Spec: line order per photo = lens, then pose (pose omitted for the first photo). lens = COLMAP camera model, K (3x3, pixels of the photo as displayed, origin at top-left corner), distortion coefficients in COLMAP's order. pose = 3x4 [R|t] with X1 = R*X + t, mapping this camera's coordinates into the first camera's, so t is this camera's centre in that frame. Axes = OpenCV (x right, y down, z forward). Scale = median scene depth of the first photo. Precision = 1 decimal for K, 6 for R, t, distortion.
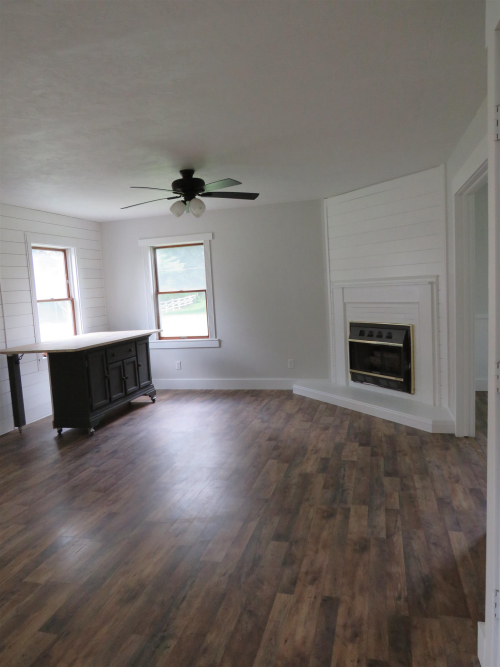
lens RADIAL K [[477.9, 0, 246.1], [0, 477.9, 334.1], [0, 0, 1]] dist [-0.004725, -0.001195]
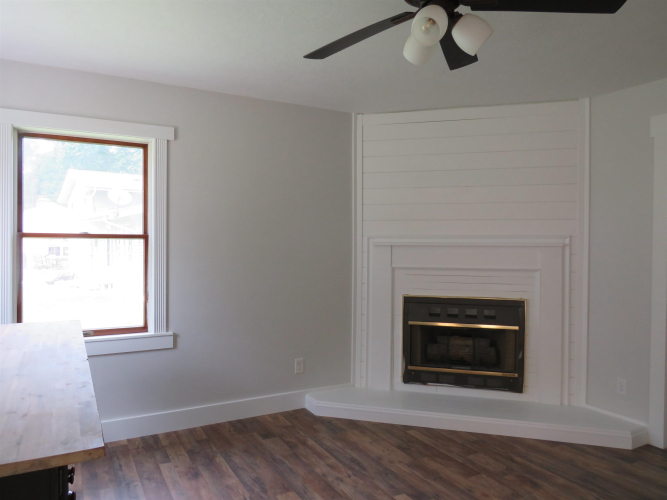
lens RADIAL K [[477.9, 0, 334.5], [0, 477.9, 249.4], [0, 0, 1]] dist [-0.004725, -0.001195]
pose [[0.710908, 0.048315, 0.701624, -0.346541], [0.024038, 0.995385, -0.092900, -0.030946], [-0.702875, 0.082909, 0.706465, 0.591197]]
